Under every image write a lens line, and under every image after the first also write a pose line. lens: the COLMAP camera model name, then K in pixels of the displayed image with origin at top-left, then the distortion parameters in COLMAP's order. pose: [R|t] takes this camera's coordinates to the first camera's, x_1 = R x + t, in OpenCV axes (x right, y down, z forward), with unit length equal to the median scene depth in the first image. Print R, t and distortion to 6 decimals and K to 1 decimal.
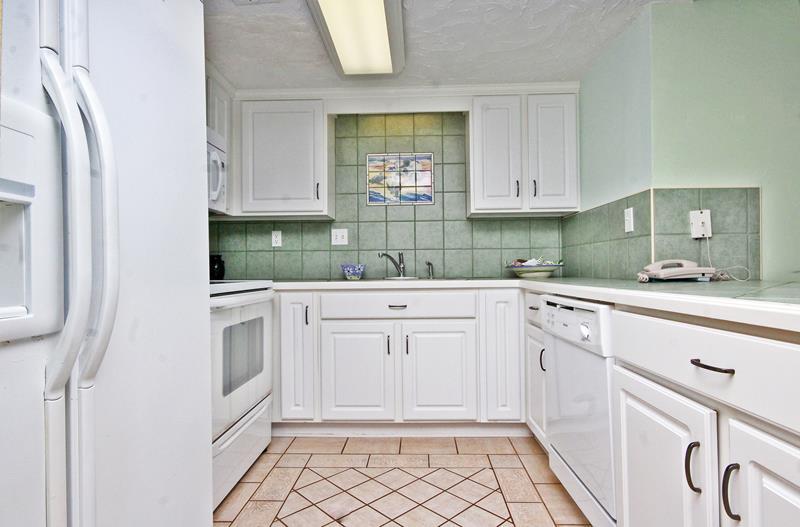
lens RADIAL K [[427.8, 0, 399.4], [0, 427.8, 258.7], [0, 0, 1]] dist [-0.000447, 0.001882]
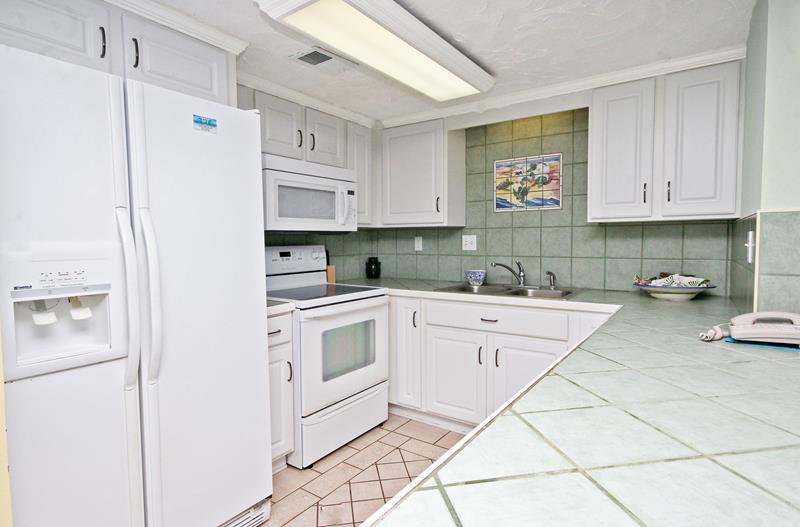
lens RADIAL K [[427.8, 0, 400.7], [0, 427.8, 258.6], [0, 0, 1]] dist [-0.000447, 0.001882]
pose [[0.837801, 0.028203, -0.545247, 0.332161], [0.013953, 0.997233, 0.073022, -0.102573], [0.545798, -0.068785, 0.835089, 0.022819]]
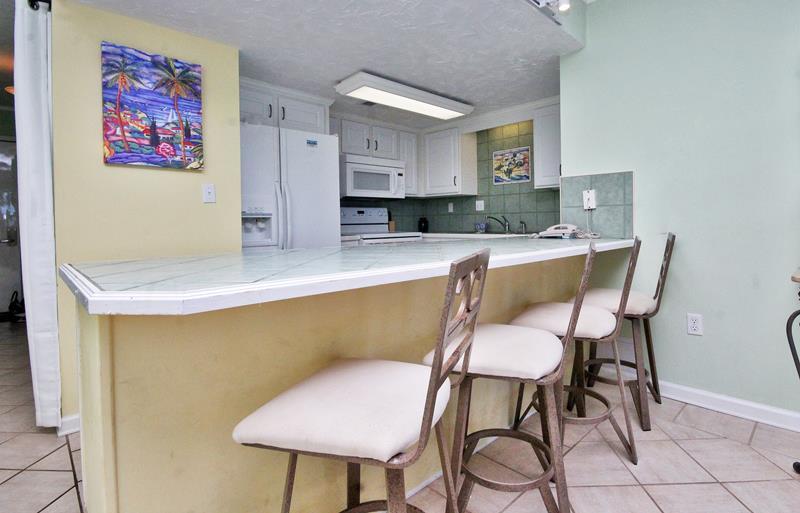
lens RADIAL K [[402.1, 0, 438.2], [0, 402.1, 219.3], [0, 0, 1]] dist [-0.007039, -0.001168]
pose [[0.738218, -0.005234, -0.674542, 0.858683], [0.025221, 0.999485, 0.019847, -0.037202], [0.674091, -0.031664, 0.737969, -0.253591]]
